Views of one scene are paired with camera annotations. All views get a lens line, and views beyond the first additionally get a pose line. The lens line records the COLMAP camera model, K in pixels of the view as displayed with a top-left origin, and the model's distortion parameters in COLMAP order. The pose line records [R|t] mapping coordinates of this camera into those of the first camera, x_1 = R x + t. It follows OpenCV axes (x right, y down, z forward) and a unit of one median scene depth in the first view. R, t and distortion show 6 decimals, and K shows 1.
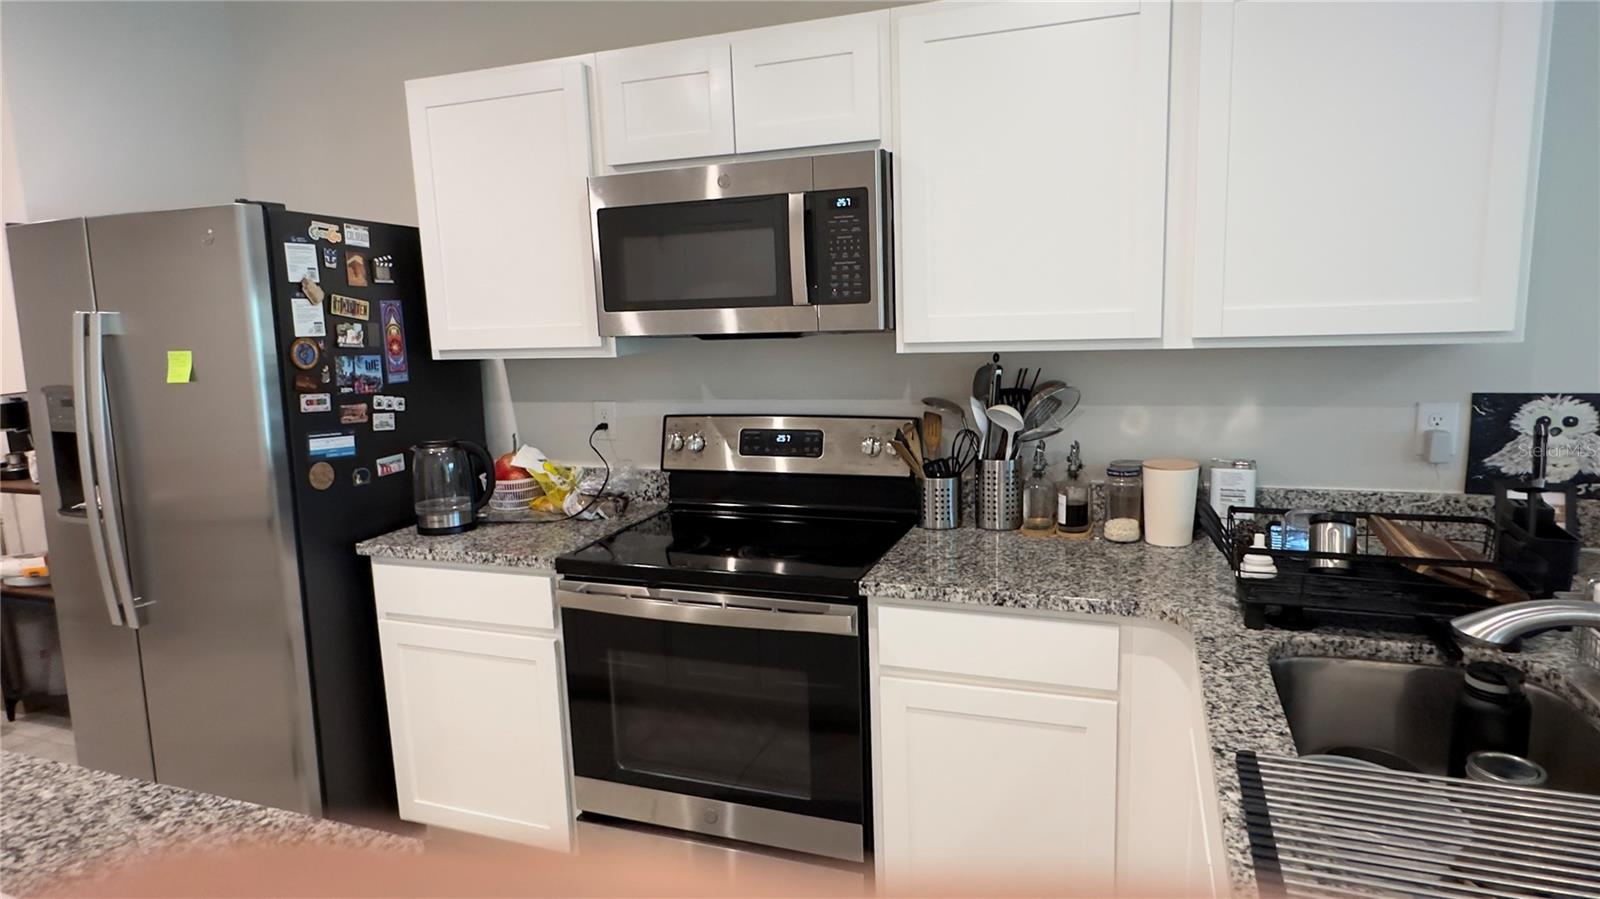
lens RADIAL K [[924.7, 0, 800.0], [0, 924.7, 449.5], [0, 0, 1]] dist [0.000417, -0.000038]
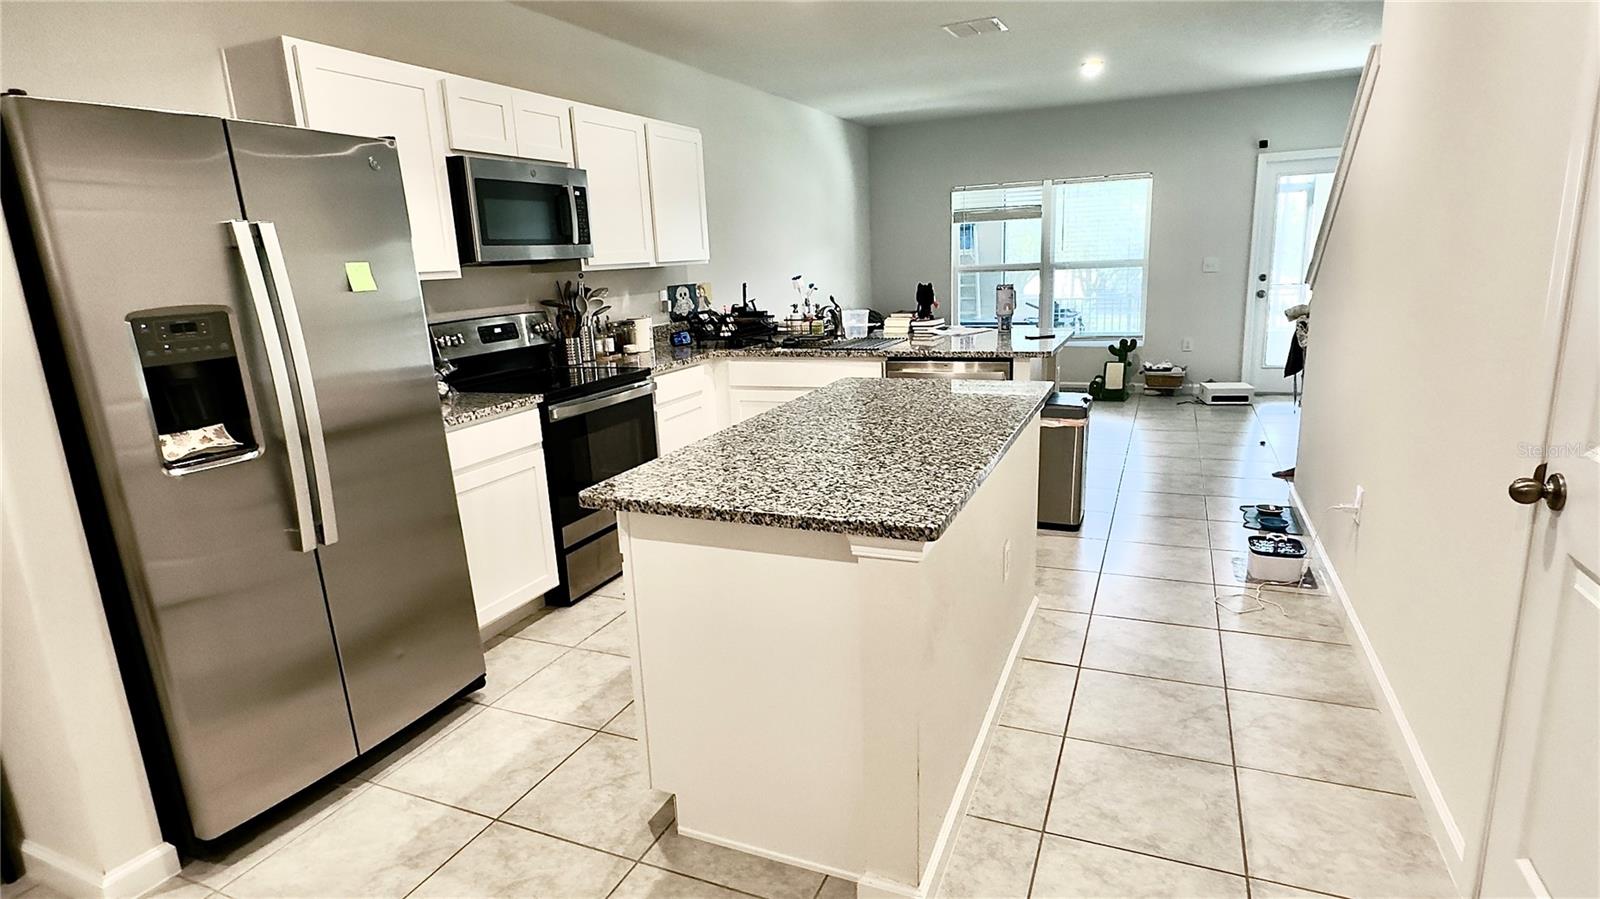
lens RADIAL K [[839.5, 0, 800.0], [0, 839.5, 449.5], [0, 0, 1]] dist [-0.001298, 0.000010]
pose [[0.050880, -0.194195, 0.979643, -1.735057], [0.201821, 0.962675, 0.180349, 0.036348], [-0.978100, 0.188536, 0.088173, 0.446294]]
